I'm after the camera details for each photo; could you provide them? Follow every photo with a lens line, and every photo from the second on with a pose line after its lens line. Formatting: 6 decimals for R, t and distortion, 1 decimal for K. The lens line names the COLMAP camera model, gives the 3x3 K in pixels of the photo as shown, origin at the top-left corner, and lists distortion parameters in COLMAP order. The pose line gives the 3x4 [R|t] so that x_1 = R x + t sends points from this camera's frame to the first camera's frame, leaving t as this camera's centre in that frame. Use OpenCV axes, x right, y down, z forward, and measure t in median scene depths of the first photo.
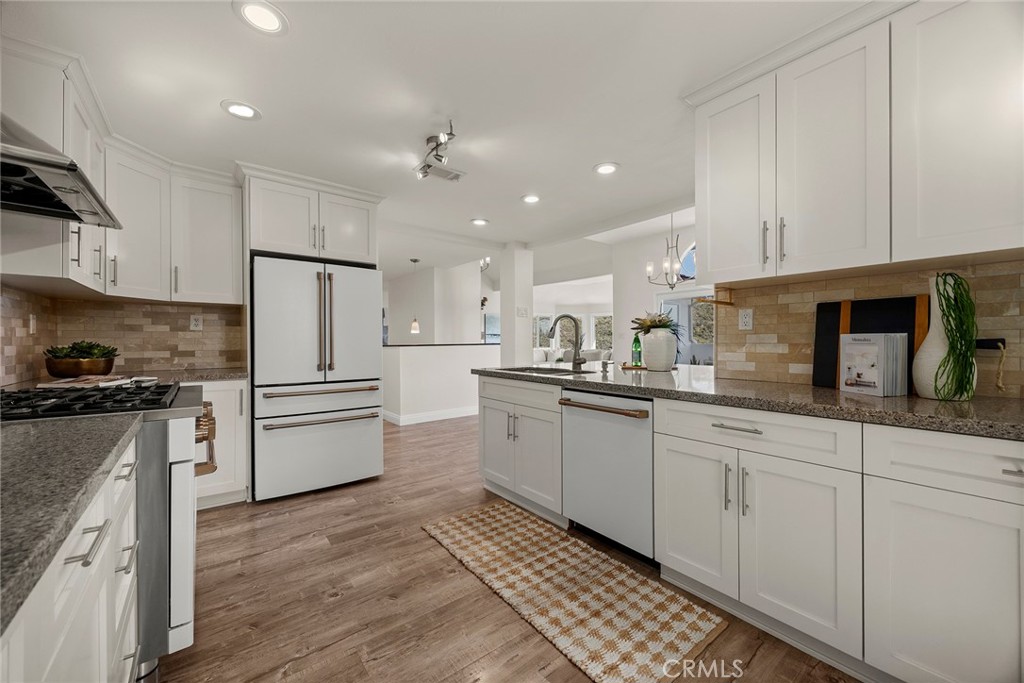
lens RADIAL K [[403.1, 0, 514.1], [0, 403.1, 346.9], [0, 0, 1]] dist [-0.002036, 0.000151]
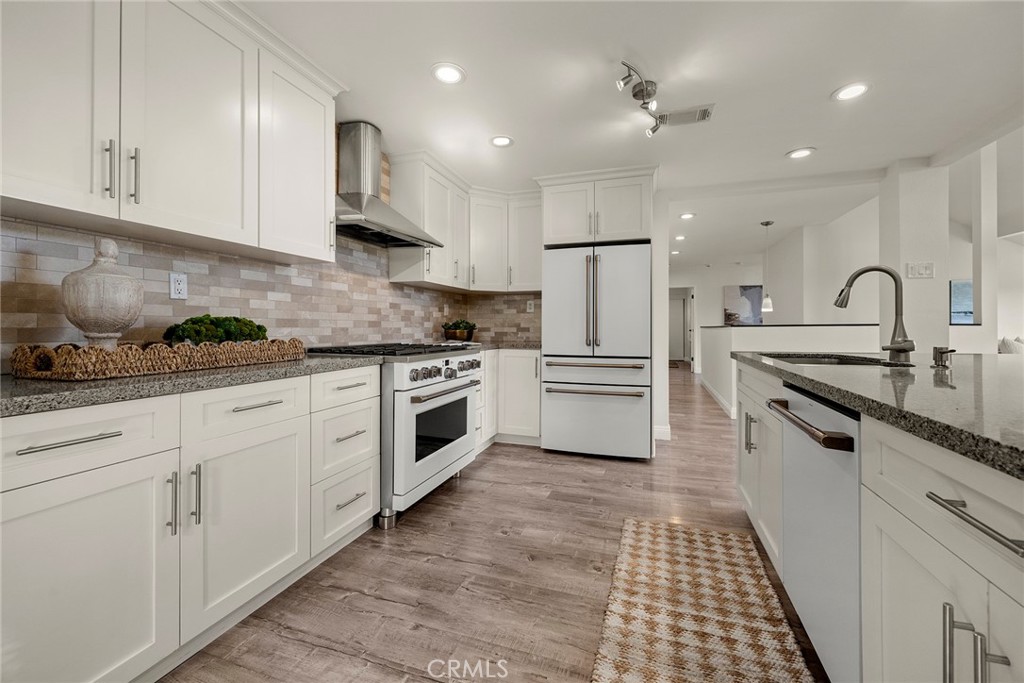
lens RADIAL K [[404.1, 0, 512.8], [0, 404.1, 330.9], [0, 0, 1]] dist [0.000608, 0.000199]
pose [[0.542306, 0.009772, -0.840124, 0.405142], [-0.013246, 0.999908, 0.003080, 0.022833], [0.840077, 0.009458, 0.542385, 0.286239]]
